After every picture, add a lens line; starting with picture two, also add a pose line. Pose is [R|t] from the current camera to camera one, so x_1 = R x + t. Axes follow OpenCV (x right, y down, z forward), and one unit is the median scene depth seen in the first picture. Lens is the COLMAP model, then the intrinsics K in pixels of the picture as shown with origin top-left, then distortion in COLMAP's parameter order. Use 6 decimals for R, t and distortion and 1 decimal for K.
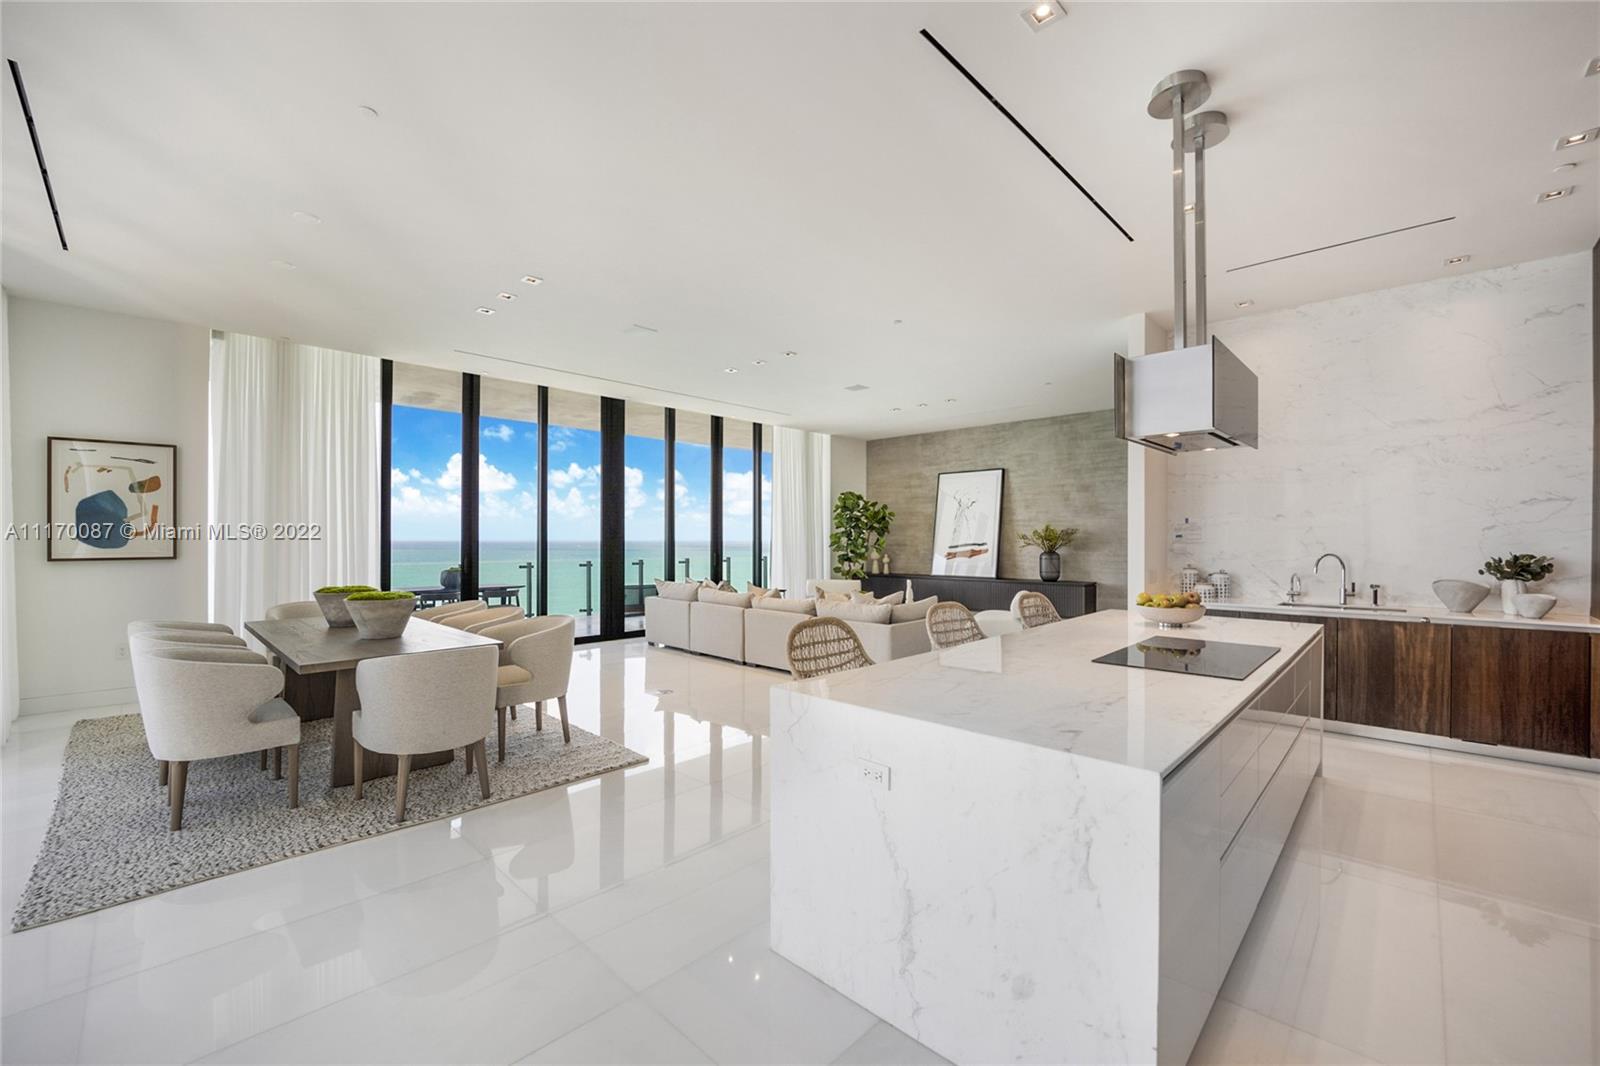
lens RADIAL K [[652.2, 0, 803.9], [0, 652.2, 535.9], [0, 0, 1]] dist [-0.022901, 0.001507]
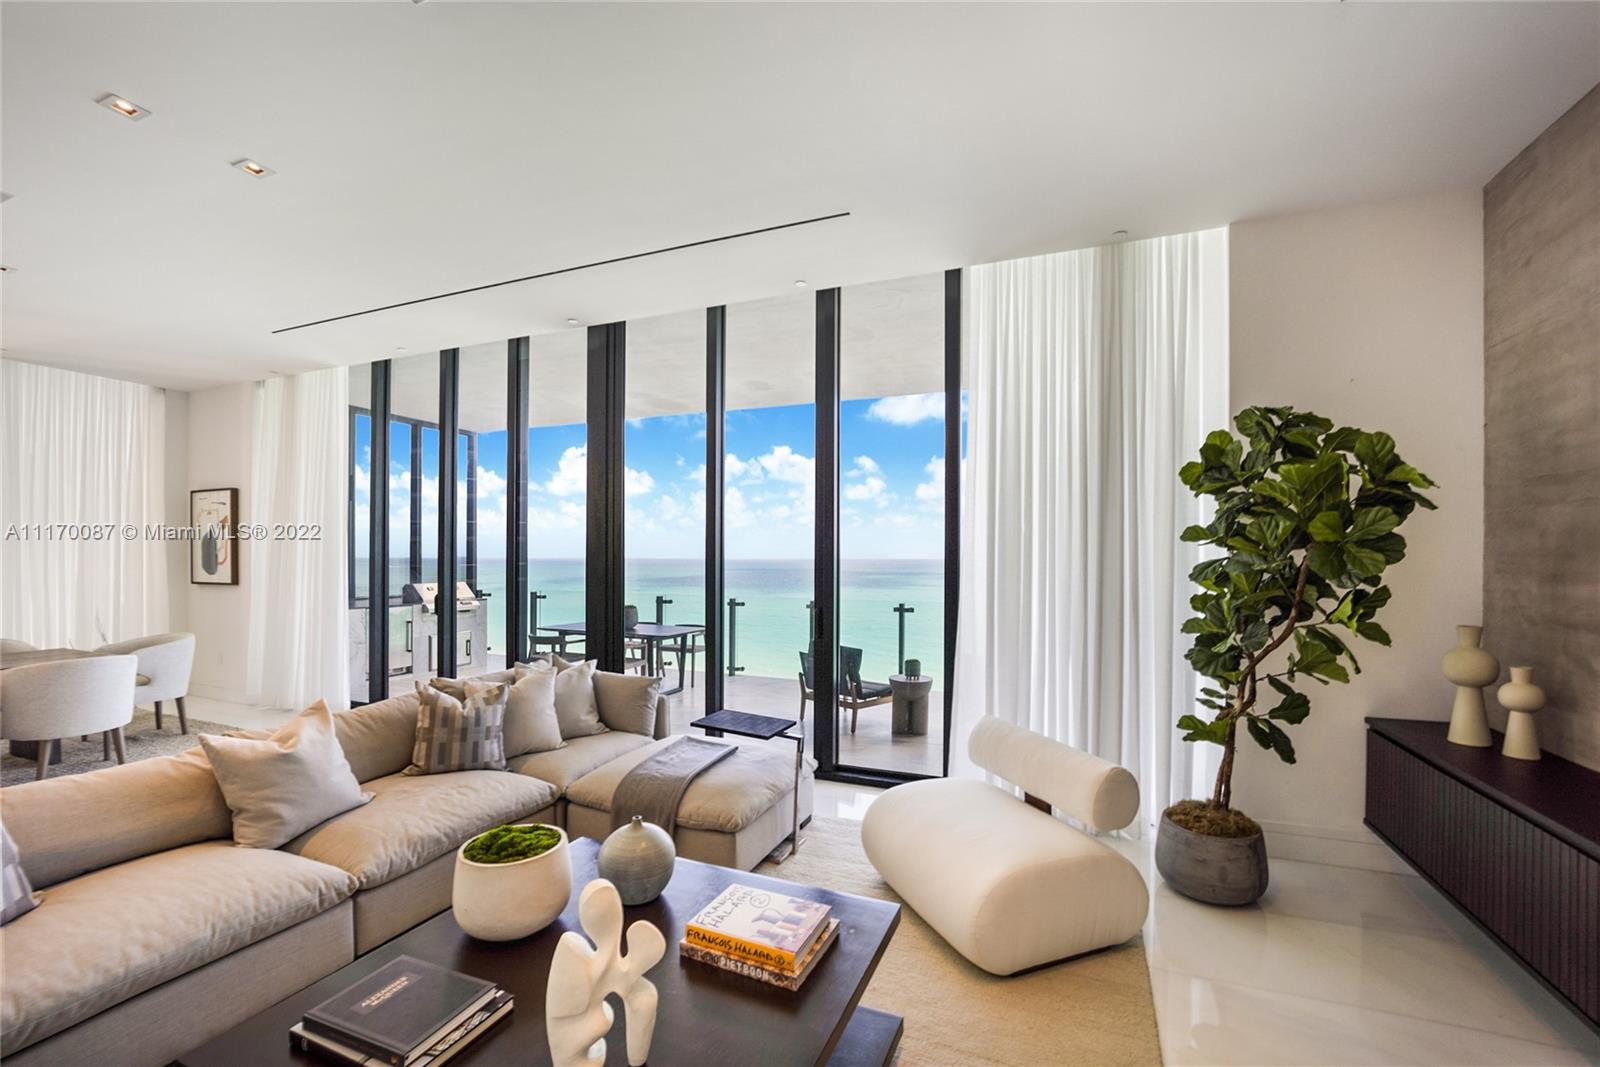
lens RADIAL K [[652.2, 0, 787.8], [0, 652.2, 526.0], [0, 0, 1]] dist [-0.022901, 0.001507]
pose [[0.357983, -0.005139, -0.933714, 0.366217], [0.012806, 0.999918, -0.000594, -0.033499], [0.933640, -0.011745, 0.358020, 1.086274]]
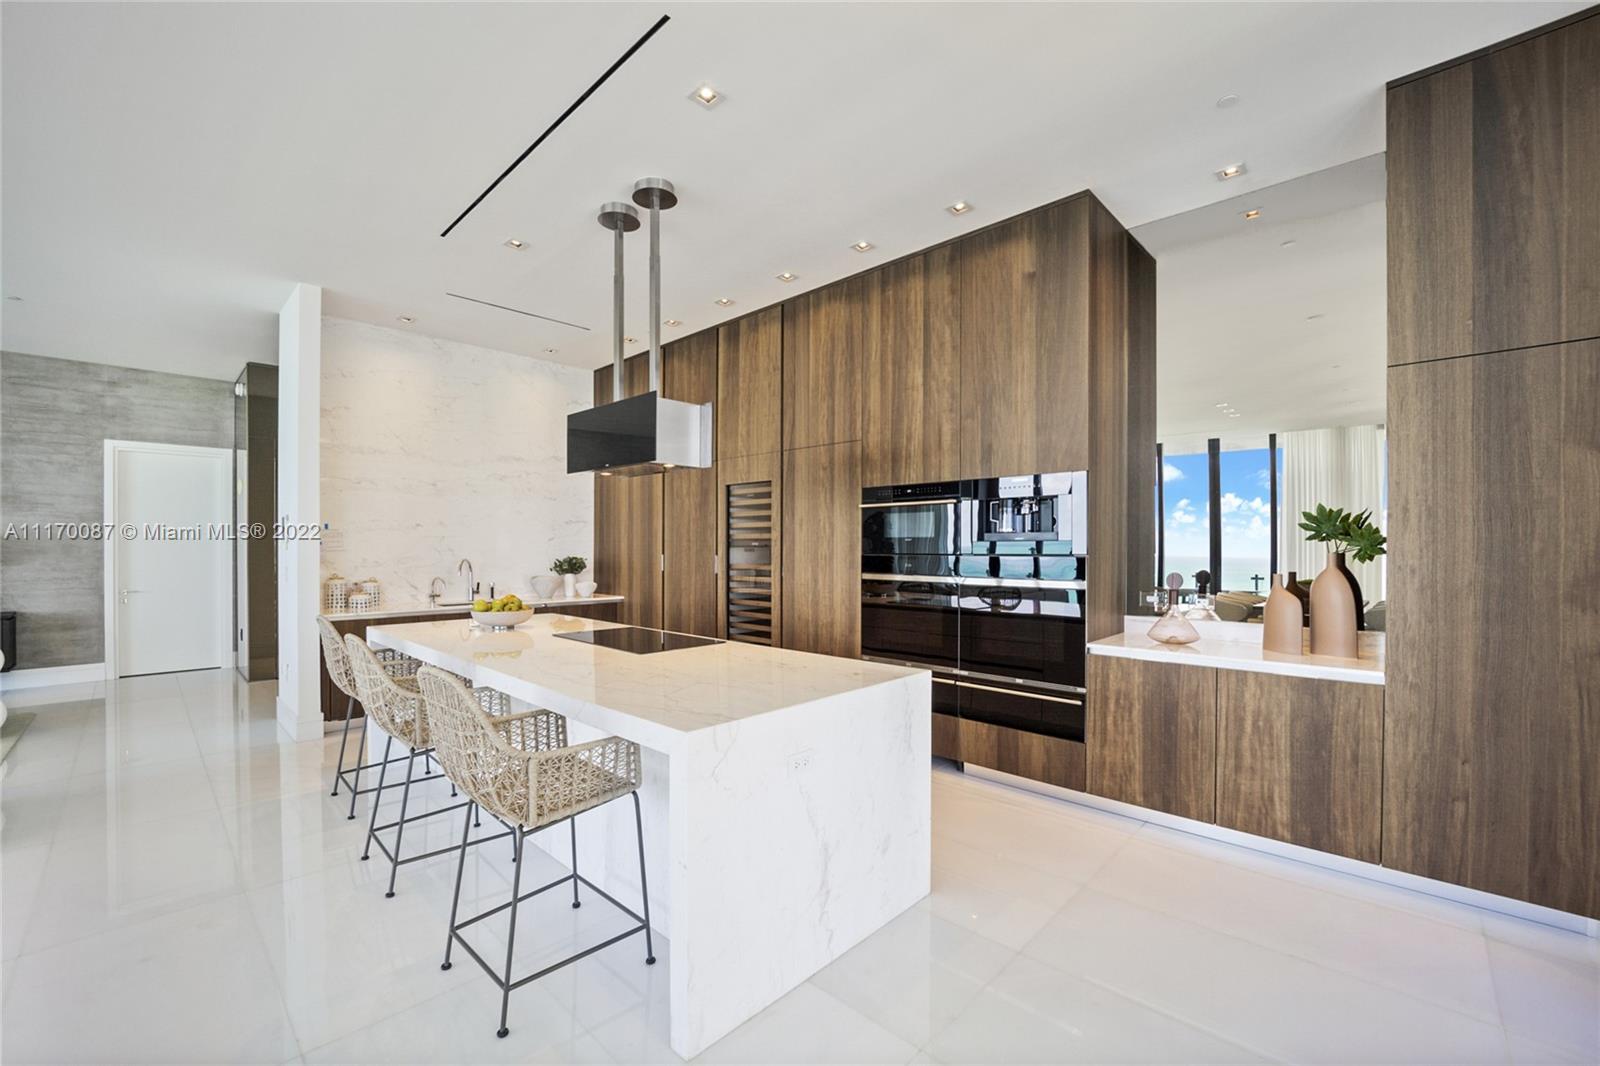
lens RADIAL K [[652.2, 0, 802.2], [0, 652.2, 548.3], [0, 0, 1]] dist [-0.022901, 0.001507]
pose [[-0.001711, -0.000976, 0.999998, -0.238855], [-0.005698, 0.999983, 0.000967, 0.002002], [-0.999982, -0.005696, -0.001717, 0.244760]]
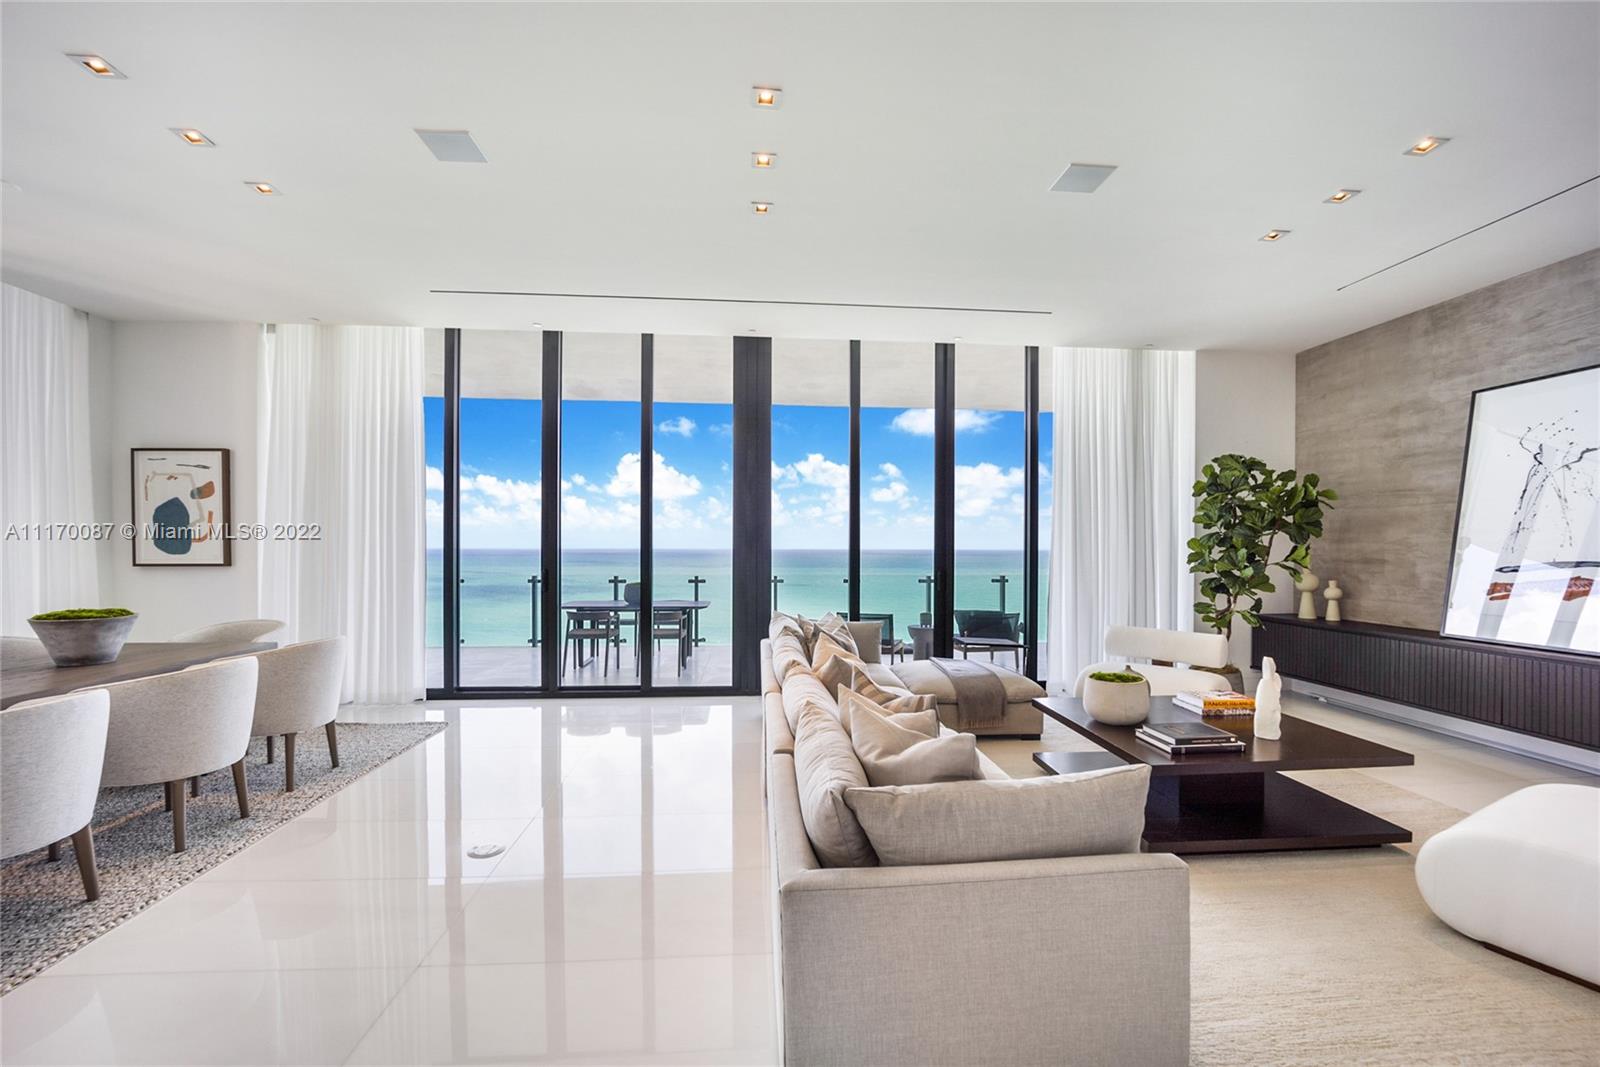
lens RADIAL K [[652.2, 0, 807.2], [0, 652.2, 552.5], [0, 0, 1]] dist [-0.022901, 0.001507]
pose [[0.751910, 0.006584, -0.659232, 0.228153], [0.000298, 0.999947, 0.010326, 0.004180], [0.659265, -0.007961, 0.751868, 0.607272]]
